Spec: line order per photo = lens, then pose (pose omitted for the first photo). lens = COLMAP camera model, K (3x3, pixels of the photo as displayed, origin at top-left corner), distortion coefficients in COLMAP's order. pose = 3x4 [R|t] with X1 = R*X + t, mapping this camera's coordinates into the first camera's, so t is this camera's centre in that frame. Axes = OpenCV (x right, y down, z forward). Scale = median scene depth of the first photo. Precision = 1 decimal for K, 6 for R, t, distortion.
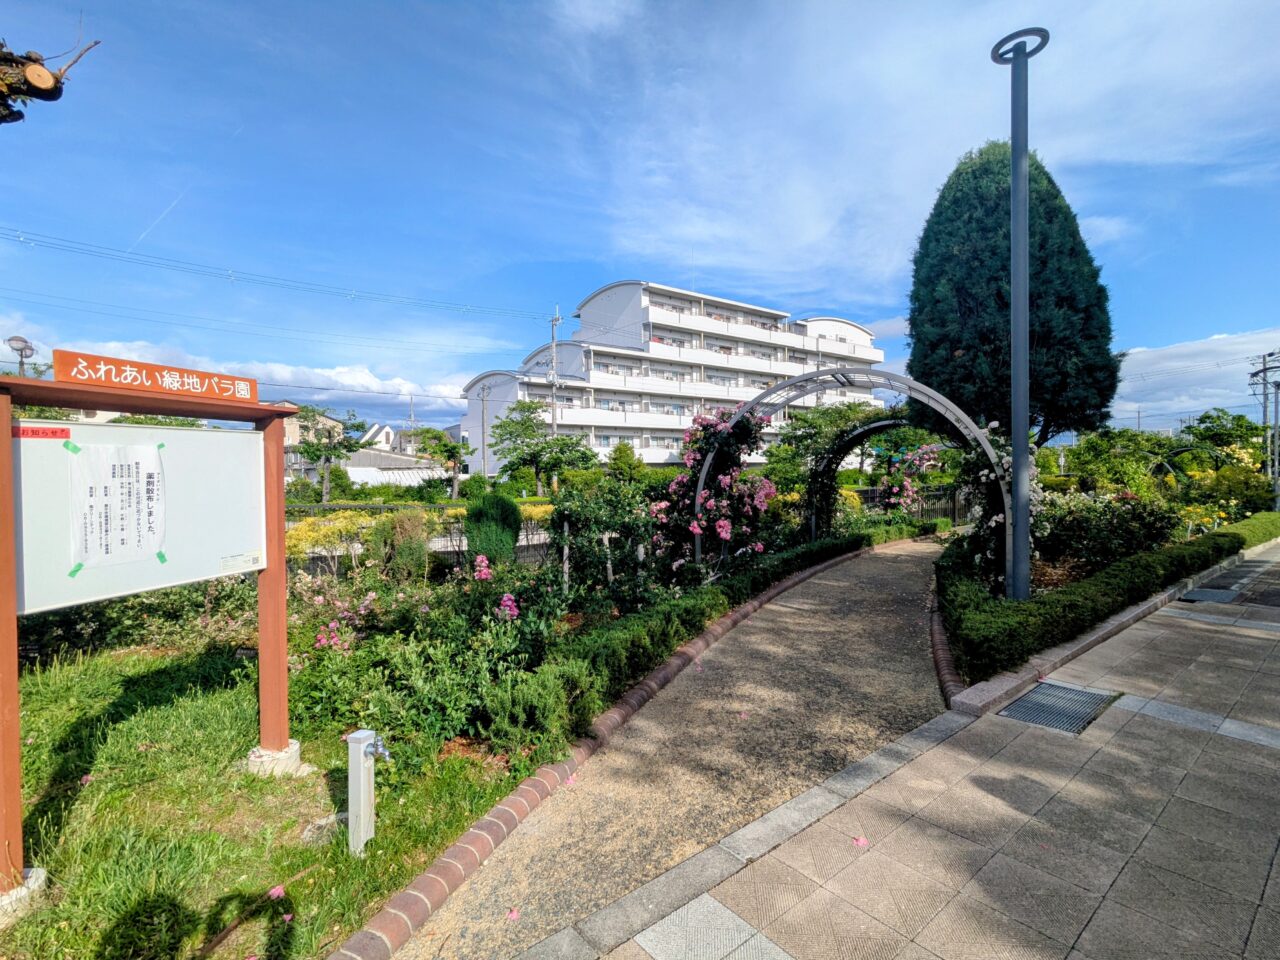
lens RADIAL K [[595.8, 0, 636.6], [0, 595.8, 483.0], [0, 0, 1]] dist [0.002871, 0.000040]
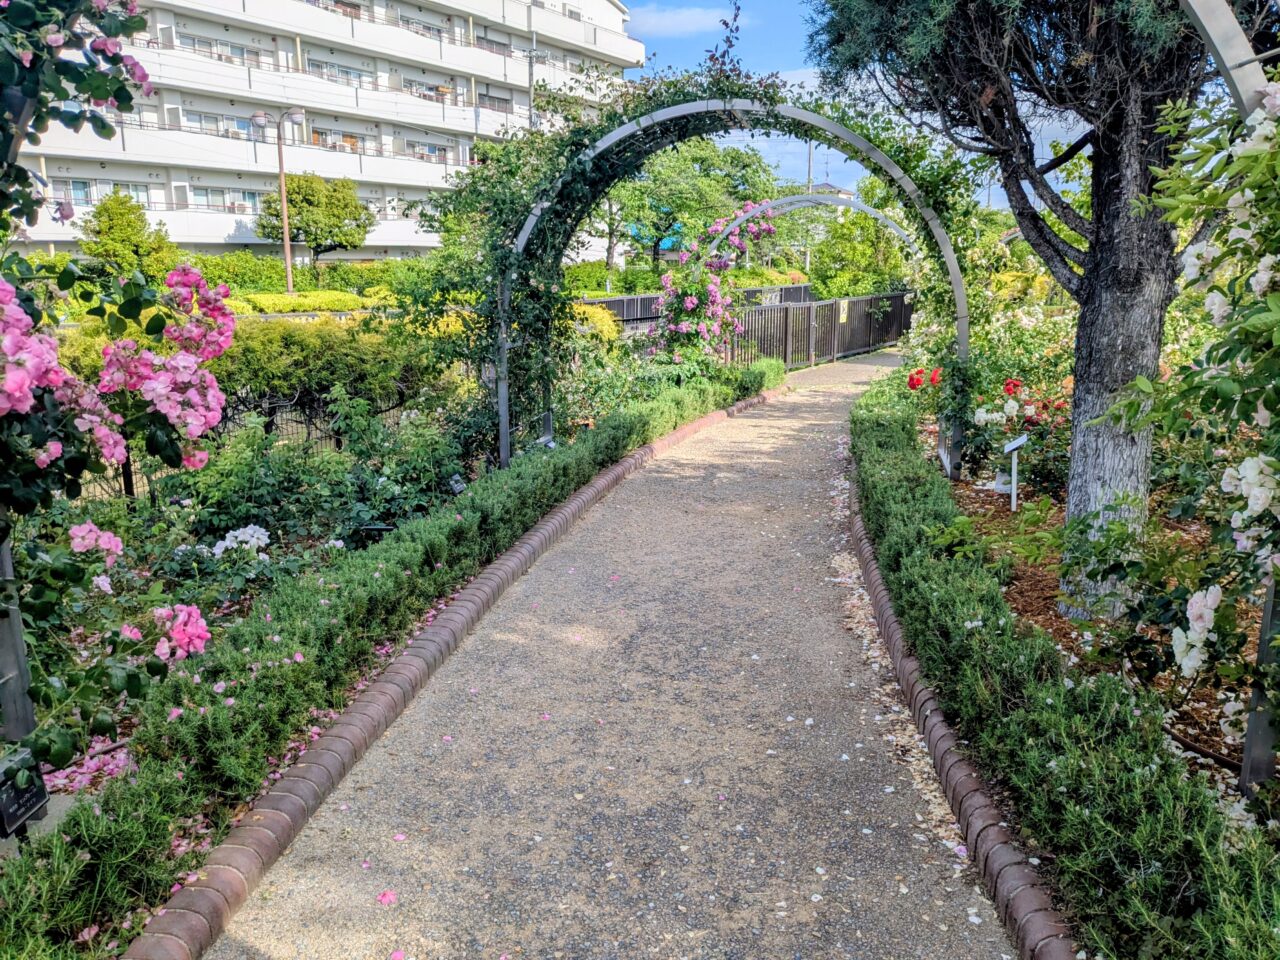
lens RADIAL K [[1007.1, 0, 641.1], [0, 1007.1, 481.8], [0, 0, 1]] dist [-0.005314, -0.004591]
pose [[0.922707, -0.070509, 0.378999, 0.036970], [-0.002971, 0.981801, 0.189888, 0.000018], [-0.385490, -0.176337, 0.905706, 0.108968]]
